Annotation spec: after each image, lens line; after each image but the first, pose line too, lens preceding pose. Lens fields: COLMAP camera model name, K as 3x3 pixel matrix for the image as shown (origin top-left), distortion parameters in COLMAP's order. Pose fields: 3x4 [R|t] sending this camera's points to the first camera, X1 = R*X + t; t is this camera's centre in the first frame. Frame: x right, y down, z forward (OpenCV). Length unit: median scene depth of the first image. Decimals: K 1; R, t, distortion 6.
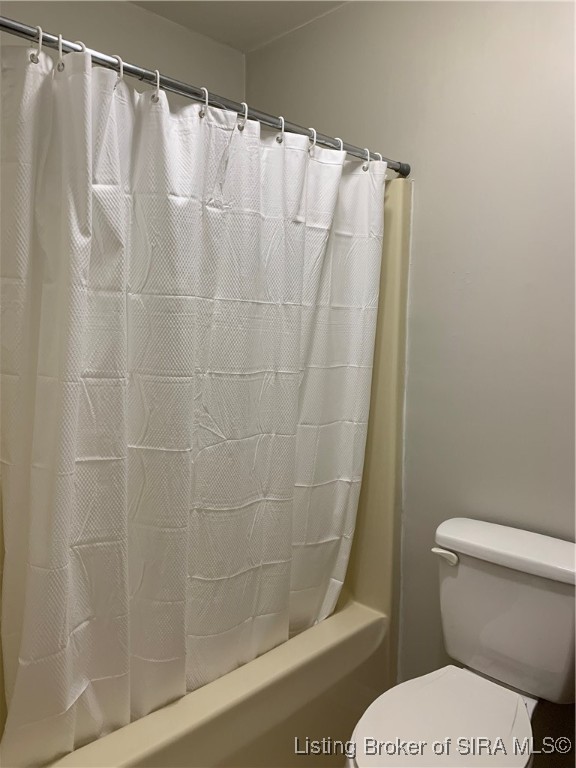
lens RADIAL K [[588.8, 0, 290.5], [0, 588.8, 379.1], [0, 0, 1]] dist [0.039240, -0.044838]
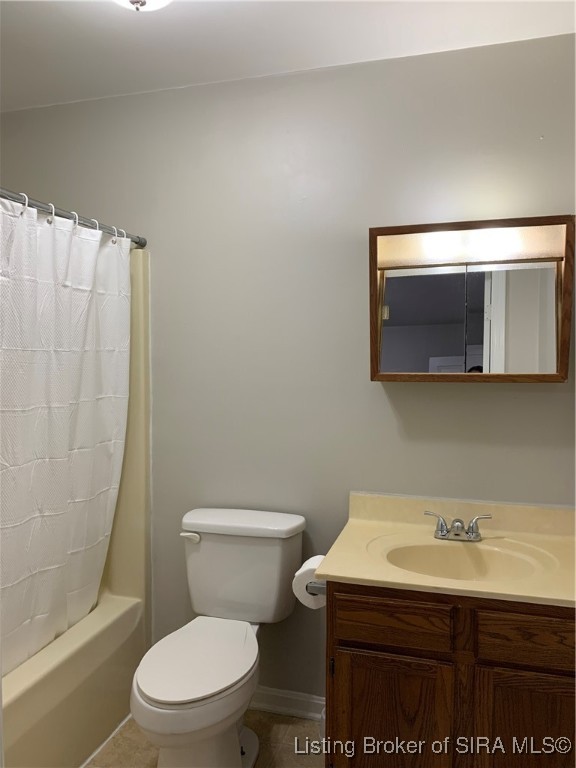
lens RADIAL K [[588.8, 0, 290.5], [0, 588.8, 379.1], [0, 0, 1]] dist [0.039240, -0.044838]
pose [[0.879401, -0.035359, 0.474766, -0.163226], [0.052572, 0.998352, -0.023024, -0.014179], [-0.473169, 0.045207, 0.879811, -0.300205]]
